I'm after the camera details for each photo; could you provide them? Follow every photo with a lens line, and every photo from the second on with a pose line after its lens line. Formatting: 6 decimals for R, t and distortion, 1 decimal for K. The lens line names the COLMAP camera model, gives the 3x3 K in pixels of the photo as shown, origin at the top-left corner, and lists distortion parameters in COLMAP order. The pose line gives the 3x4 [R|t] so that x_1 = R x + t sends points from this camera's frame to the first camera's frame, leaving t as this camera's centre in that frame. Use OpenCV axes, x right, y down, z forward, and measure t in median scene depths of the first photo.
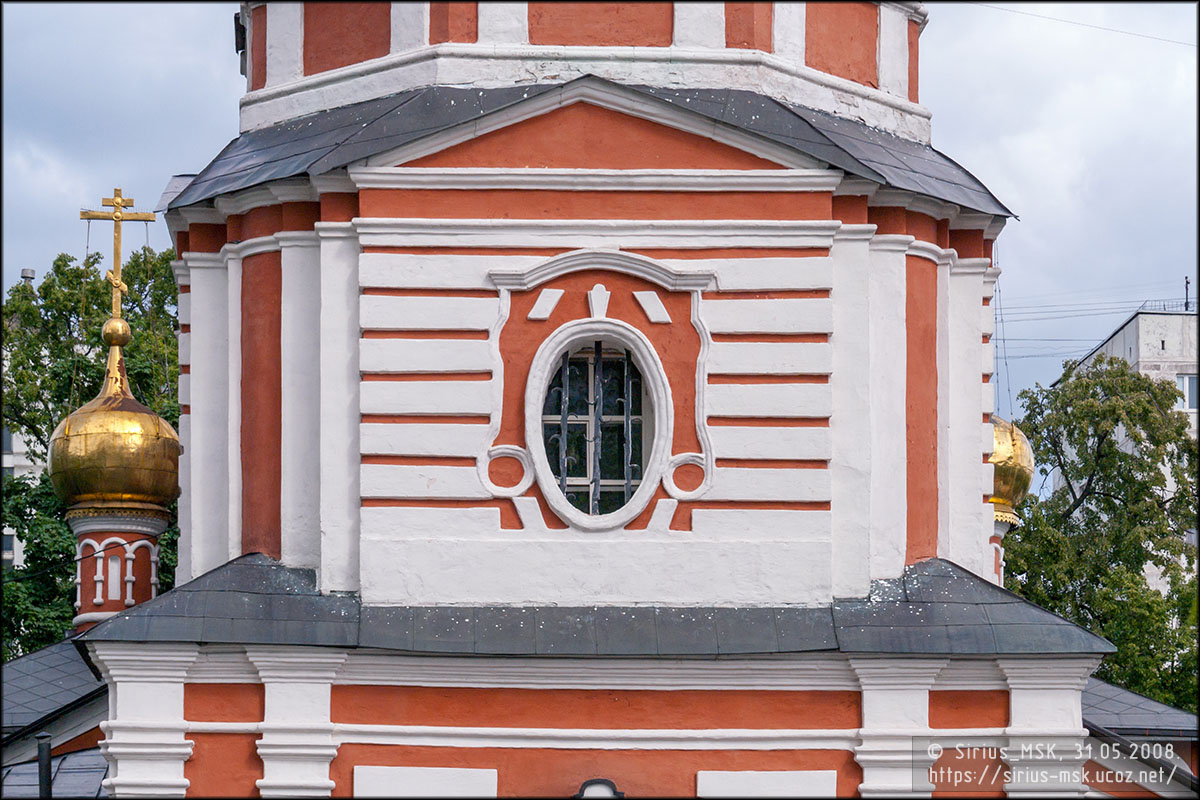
lens RADIAL K [[3637.5, 0, 600.0], [0, 3637.5, 400.0], [0, 0, 1]] dist [-0.114222, -0.605250]
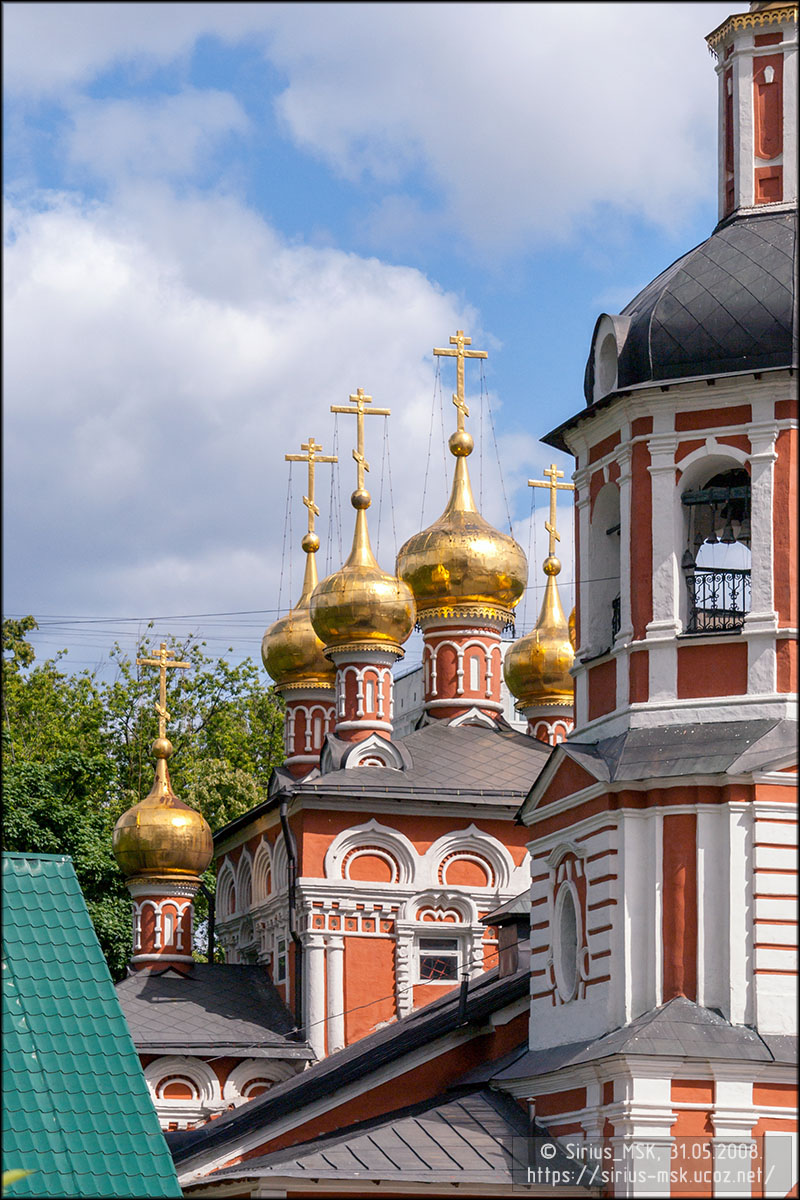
lens RADIAL K [[3637.5, 0, 400.0], [0, 3637.5, 600.0], [0, 0, 1]] dist [-0.114222, -0.605250]
pose [[0.965586, 0.042271, 0.256625, -0.655003], [-0.046212, 0.998888, 0.009343, -0.149932], [-0.255944, -0.020880, 0.966466, -0.579977]]
